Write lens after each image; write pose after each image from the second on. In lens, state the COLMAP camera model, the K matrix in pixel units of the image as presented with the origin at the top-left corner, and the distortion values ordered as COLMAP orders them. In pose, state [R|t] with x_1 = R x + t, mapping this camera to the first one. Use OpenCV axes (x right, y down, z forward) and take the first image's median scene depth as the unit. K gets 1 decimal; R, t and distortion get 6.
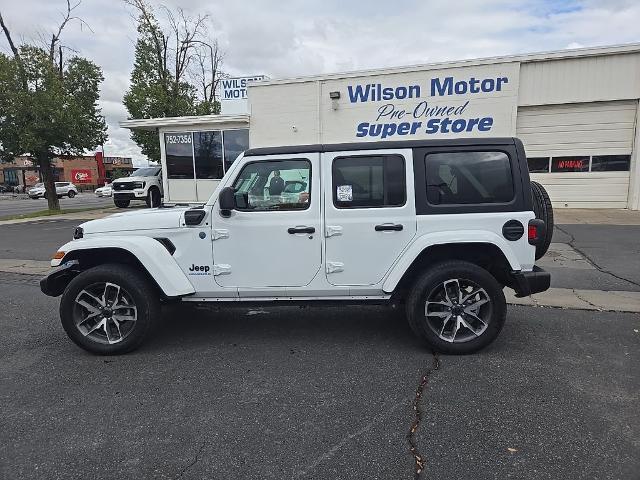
lens RADIAL K [[437.6, 0, 324.4], [0, 437.6, 242.0], [0, 0, 1]] dist [0.042477, -0.020864]
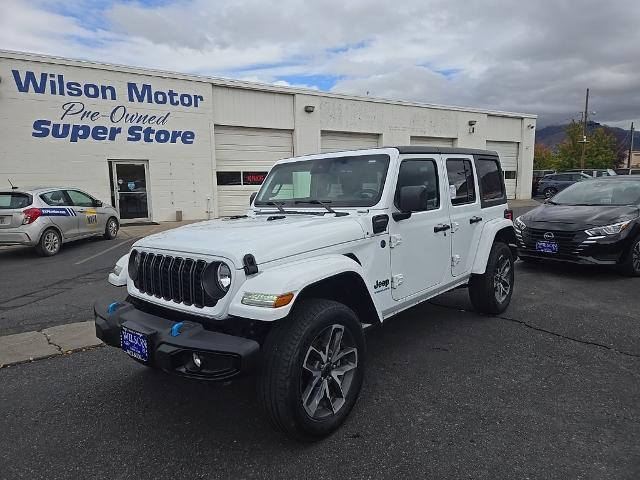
lens RADIAL K [[437.6, 0, 314.5], [0, 437.6, 237.1], [0, 0, 1]] dist [0.042477, -0.020864]
pose [[0.613078, -0.087446, 0.785168, -1.001591], [0.123561, 0.992238, 0.014029, -0.054691], [-0.780300, 0.088416, 0.619124, 0.569265]]
